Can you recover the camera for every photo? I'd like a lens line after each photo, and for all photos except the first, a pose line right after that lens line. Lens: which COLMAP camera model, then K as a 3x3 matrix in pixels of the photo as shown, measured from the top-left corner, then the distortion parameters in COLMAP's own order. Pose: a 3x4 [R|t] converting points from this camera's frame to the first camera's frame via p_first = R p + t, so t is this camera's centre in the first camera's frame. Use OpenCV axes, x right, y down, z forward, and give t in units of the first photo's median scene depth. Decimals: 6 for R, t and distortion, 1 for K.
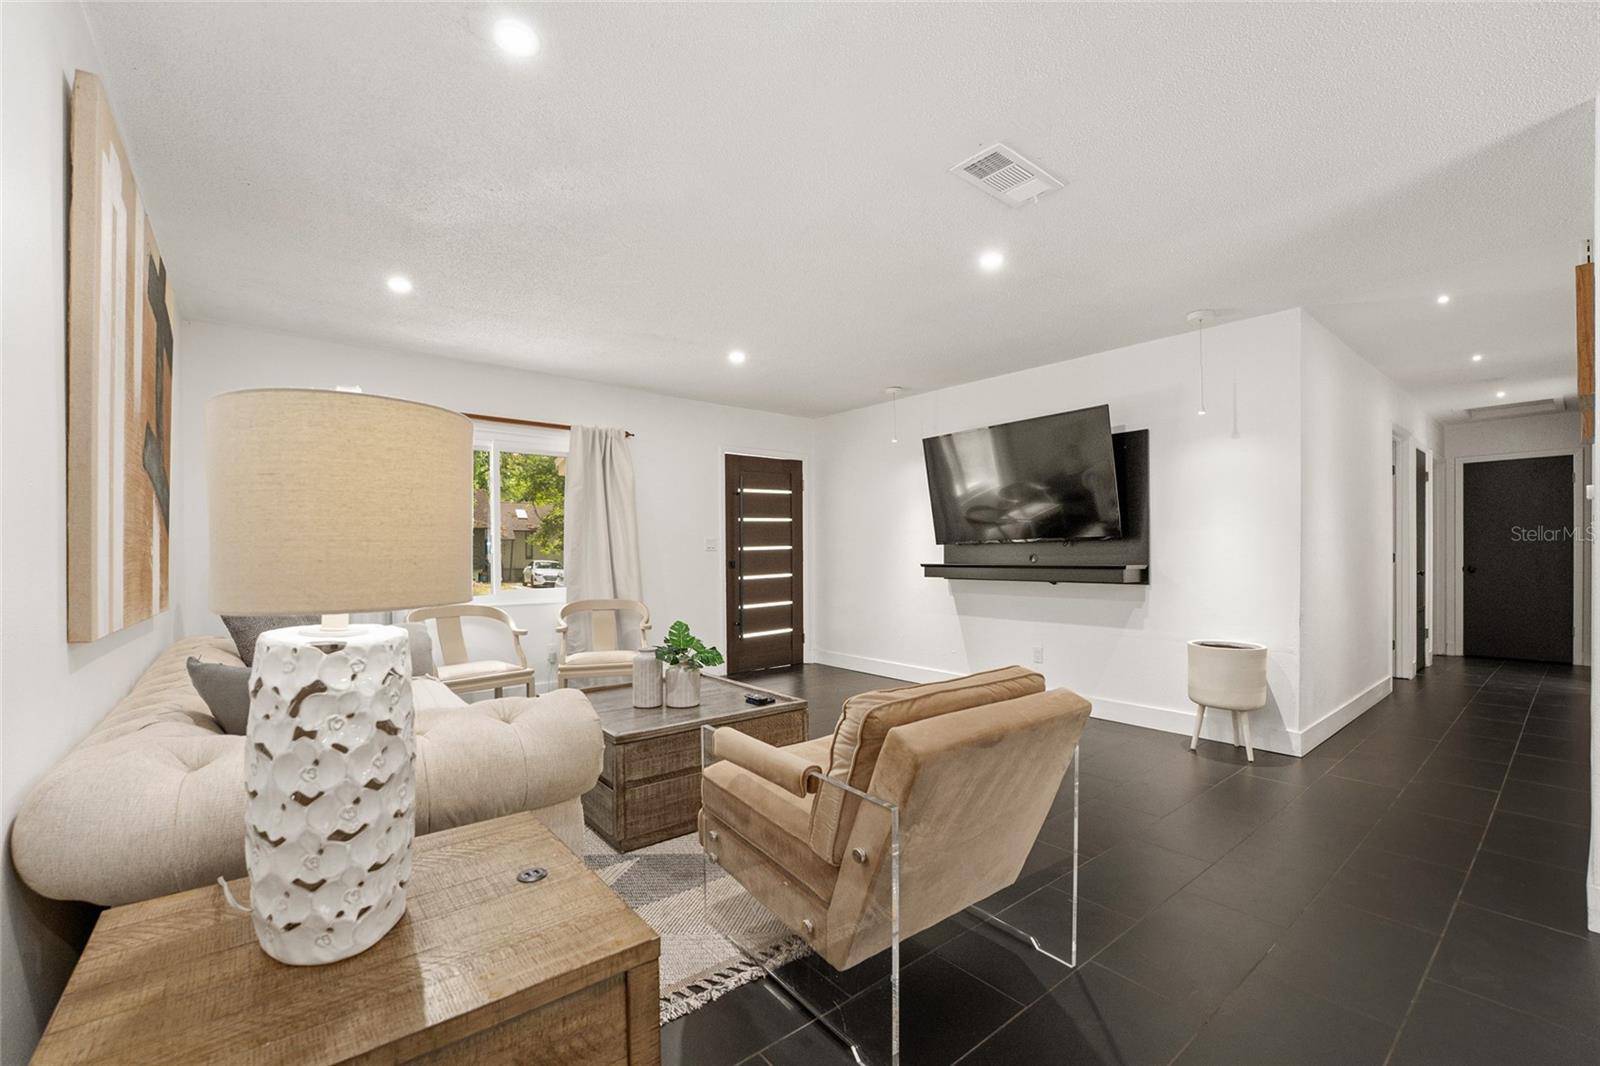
lens RADIAL K [[652.9, 0, 790.9], [0, 652.9, 557.8], [0, 0, 1]] dist [-0.009007, 0.000047]
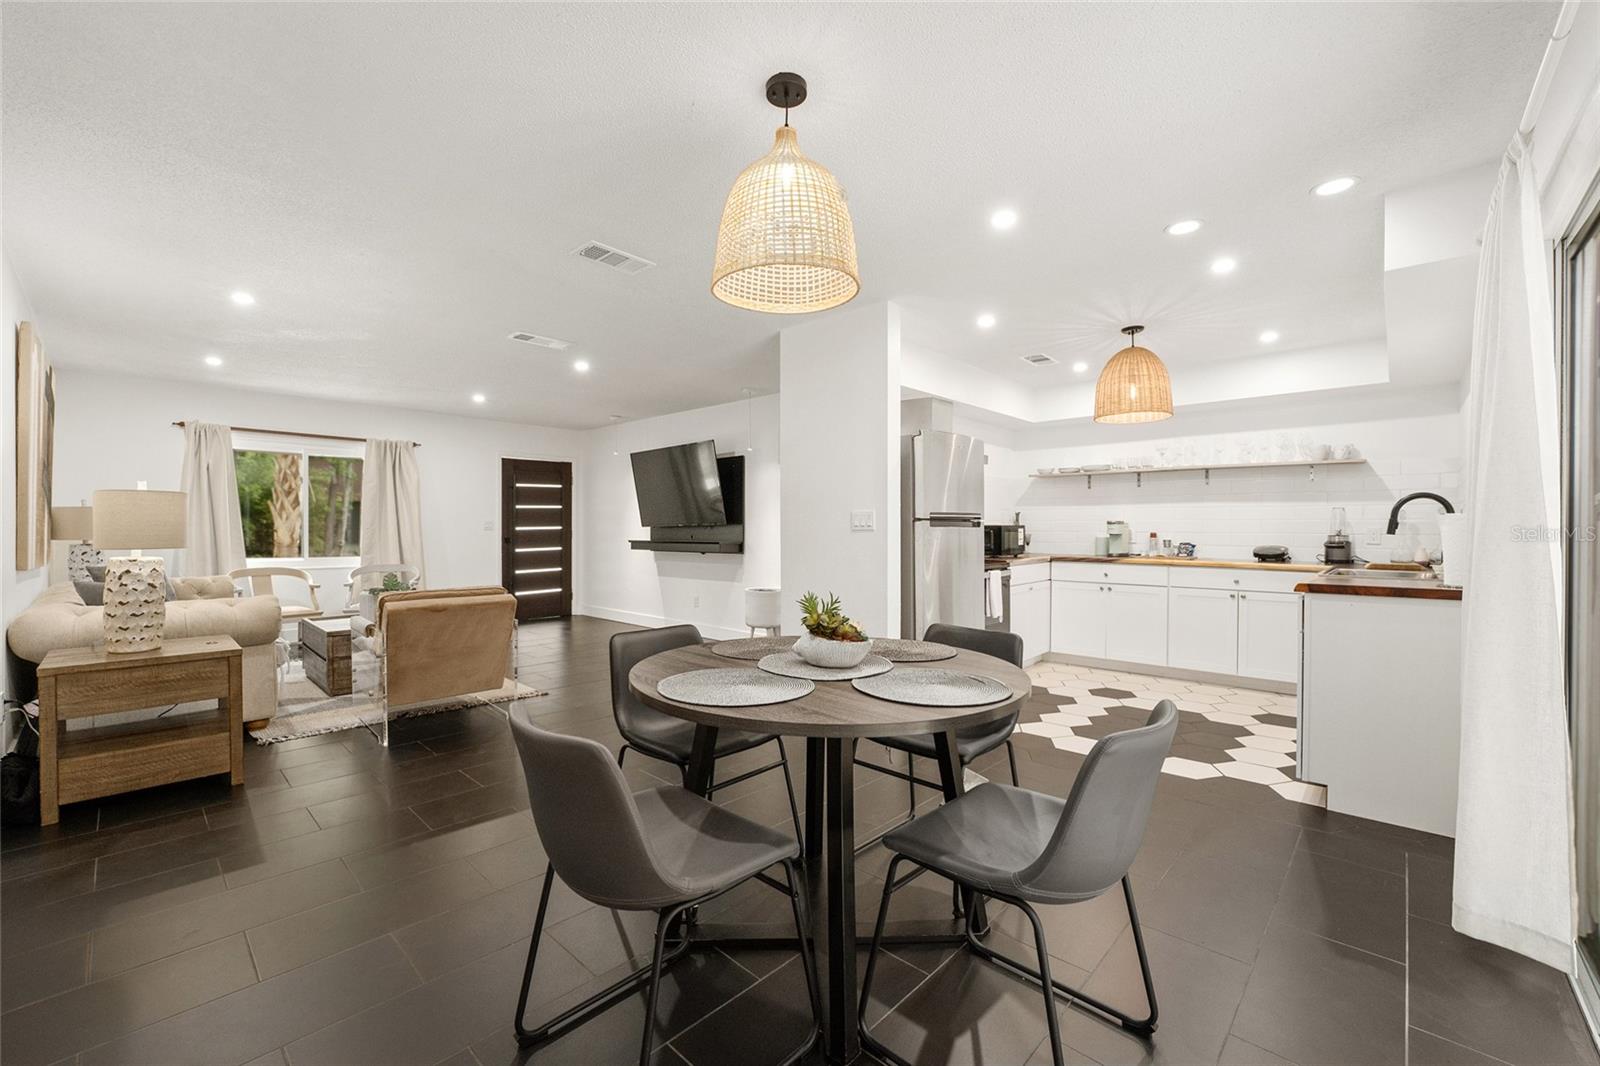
lens RADIAL K [[653.6, 0, 800.0], [0, 653.6, 533.0], [0, 0, 1]] dist [-0.002992, -0.000459]
pose [[0.991997, 0.006378, 0.126104, 0.490758], [-0.005807, 0.999971, -0.004892, -0.001902], [-0.126131, 0.004121, 0.992005, -0.595152]]
